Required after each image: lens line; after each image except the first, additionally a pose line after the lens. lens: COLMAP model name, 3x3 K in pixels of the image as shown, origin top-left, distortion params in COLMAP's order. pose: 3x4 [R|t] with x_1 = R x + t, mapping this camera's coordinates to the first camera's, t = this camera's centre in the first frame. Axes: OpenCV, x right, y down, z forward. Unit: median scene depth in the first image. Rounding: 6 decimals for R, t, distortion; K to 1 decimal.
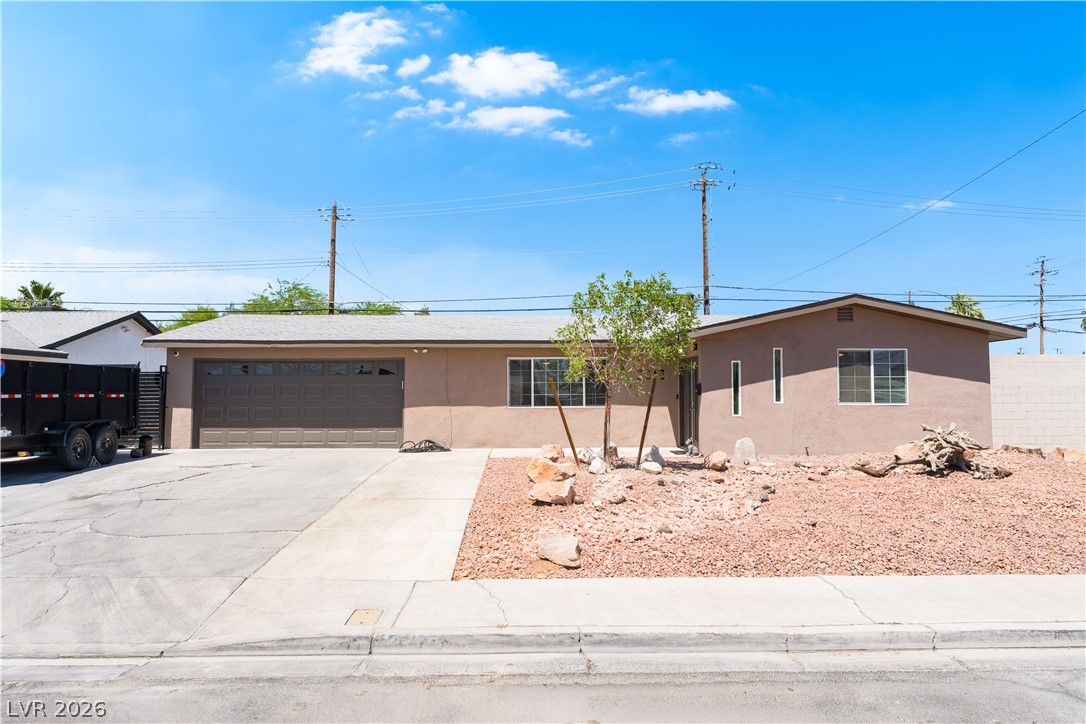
lens RADIAL K [[716.3, 0, 540.3], [0, 716.3, 366.5], [0, 0, 1]] dist [-0.000125, 0.000490]
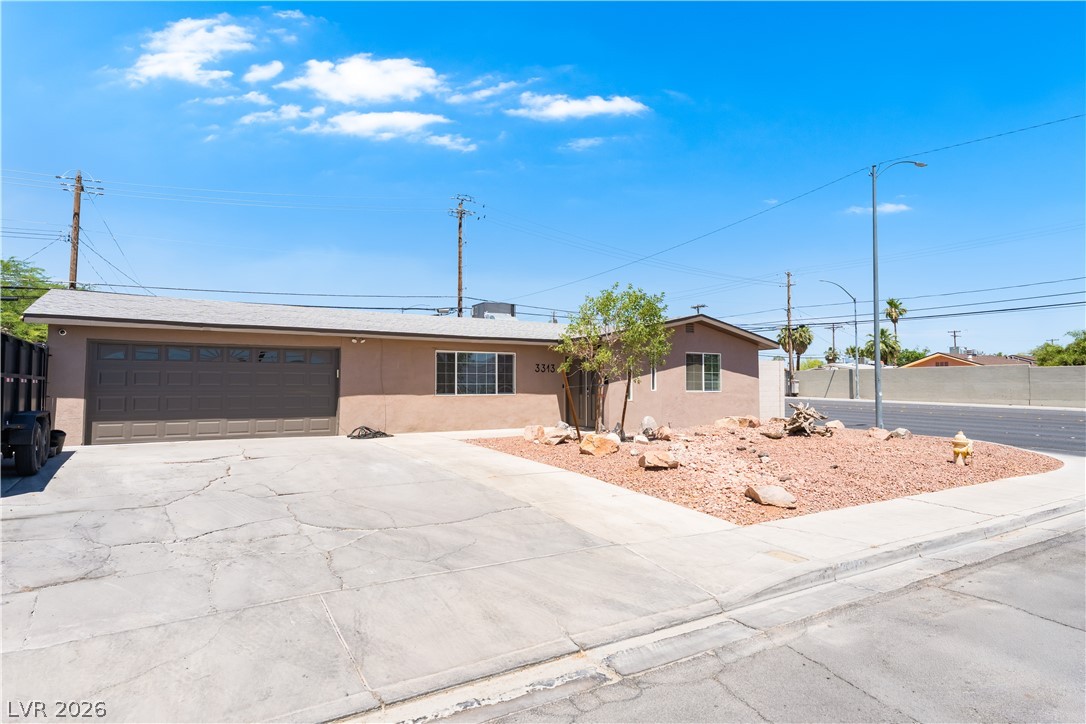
lens RADIAL K [[608.6, 0, 544.6], [0, 608.6, 361.4], [0, 0, 1]] dist [-0.000847, -0.000606]
pose [[0.860968, 0.024305, 0.508078, -0.380947], [-0.021446, 0.999704, -0.011482, 0.011674], [-0.508207, -0.001011, 0.861234, 0.103045]]
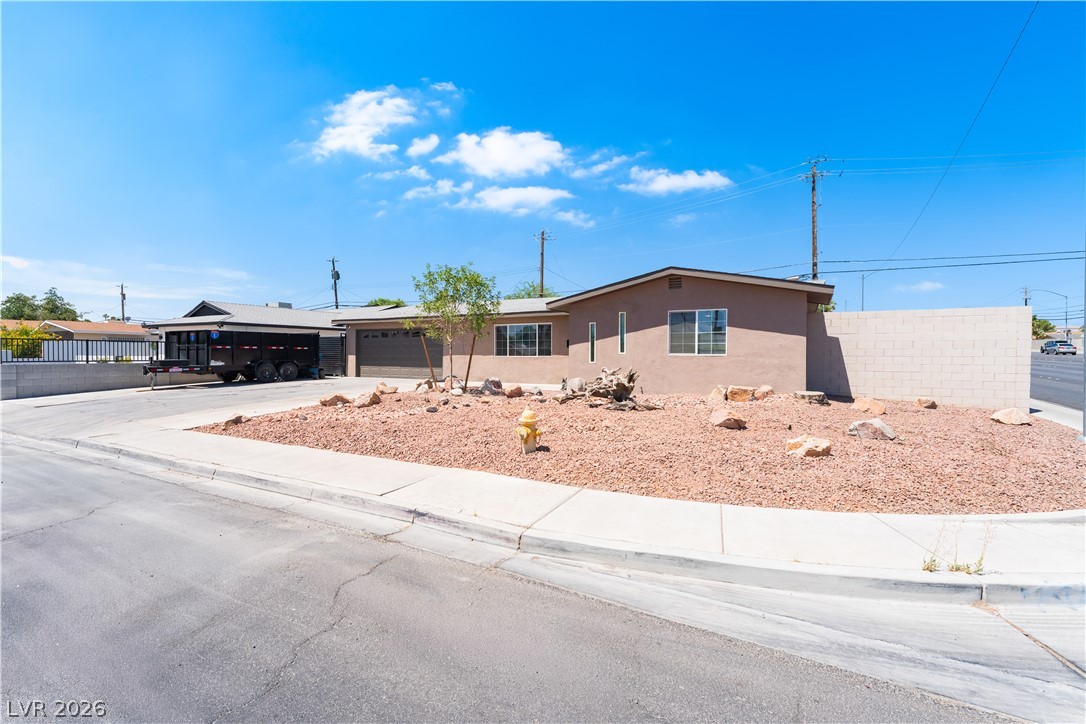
lens RADIAL K [[496.0, 0, 540.7], [0, 496.0, 359.6], [0, 0, 1]] dist [-0.000810, -0.000064]
pose [[0.863637, 0.010600, -0.504003, 0.591913], [0.013409, 0.998942, 0.043986, 0.017548], [0.503936, -0.044747, 0.862581, 0.113968]]
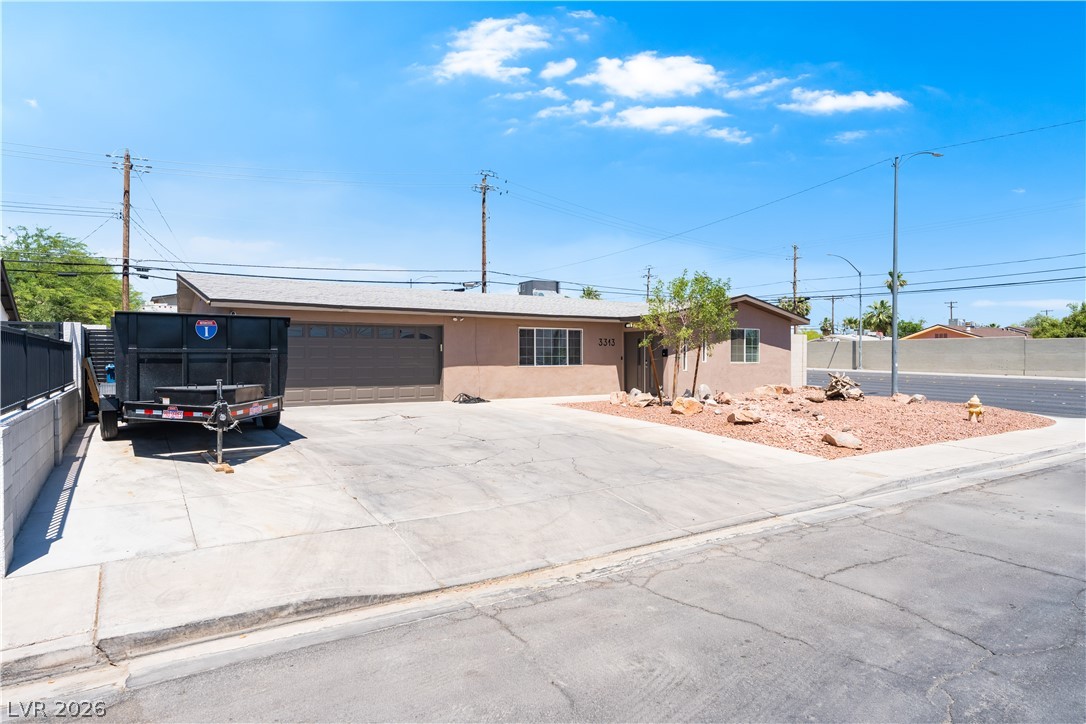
lens RADIAL K [[630.3, 0, 543.0], [0, 630.3, 362.0], [0, 0, 1]] dist [-0.002008, 0.000696]
pose [[0.849040, -0.001220, 0.528327, -0.600035], [-0.021193, 0.999114, 0.036365, 0.007728], [-0.527903, -0.042072, 0.848262, 0.031434]]
